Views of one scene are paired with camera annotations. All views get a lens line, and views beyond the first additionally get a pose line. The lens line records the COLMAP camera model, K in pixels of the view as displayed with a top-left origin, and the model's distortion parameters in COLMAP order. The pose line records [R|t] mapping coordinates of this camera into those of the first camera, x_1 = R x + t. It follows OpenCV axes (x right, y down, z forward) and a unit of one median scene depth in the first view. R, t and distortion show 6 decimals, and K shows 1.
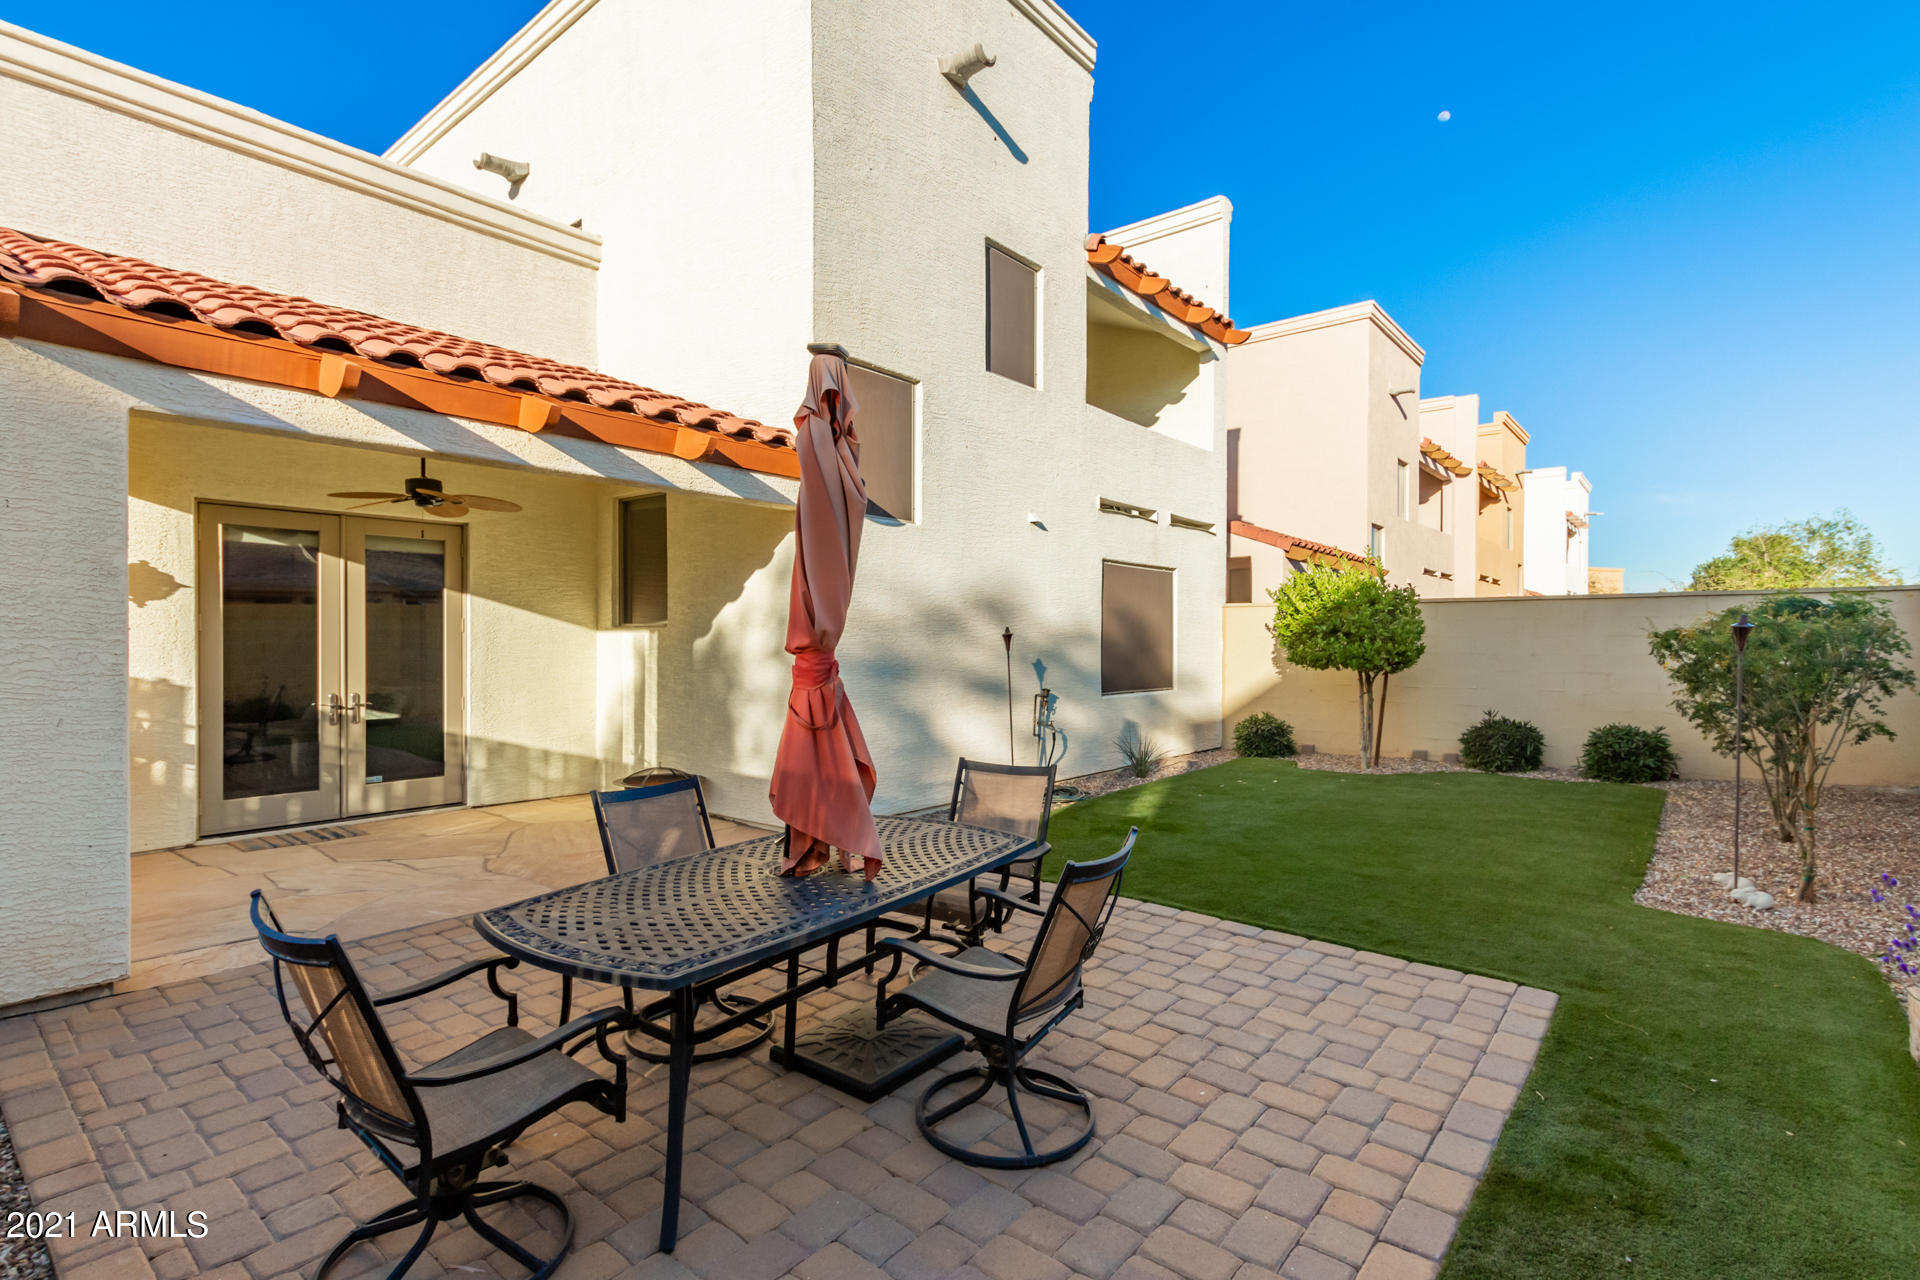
lens RADIAL K [[909.8, 0, 953.7], [0, 909.8, 644.6], [0, 0, 1]] dist [0.011024, -0.000229]
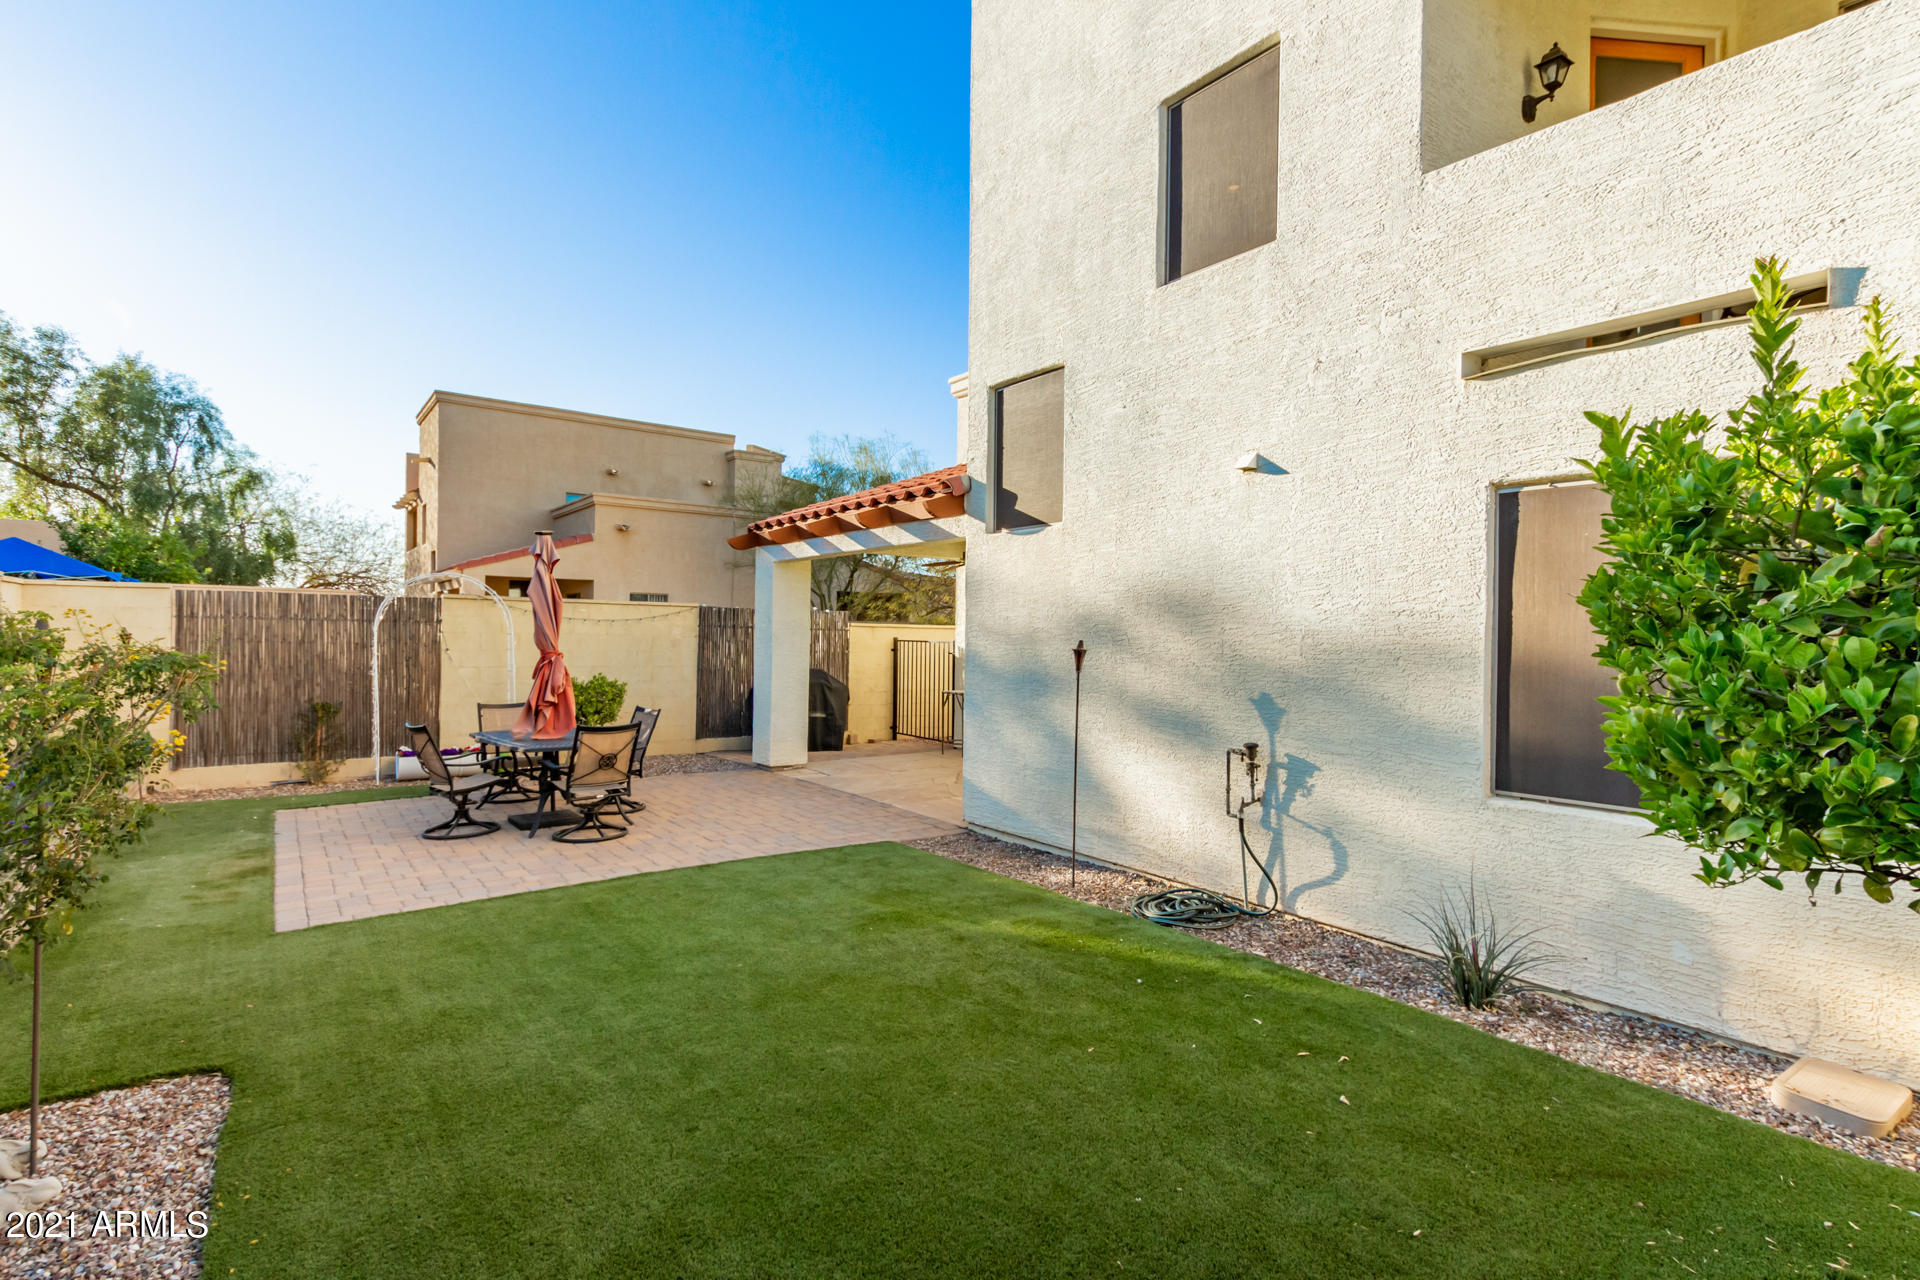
lens RADIAL K [[909.8, 0, 953.7], [0, 909.8, 644.6], [0, 0, 1]] dist [0.011024, -0.000229]
pose [[-0.231012, 0.014520, -0.972843, 0.733253], [-0.005967, 0.999849, 0.016340, -0.023968], [0.972933, 0.009580, -0.230890, 0.944749]]
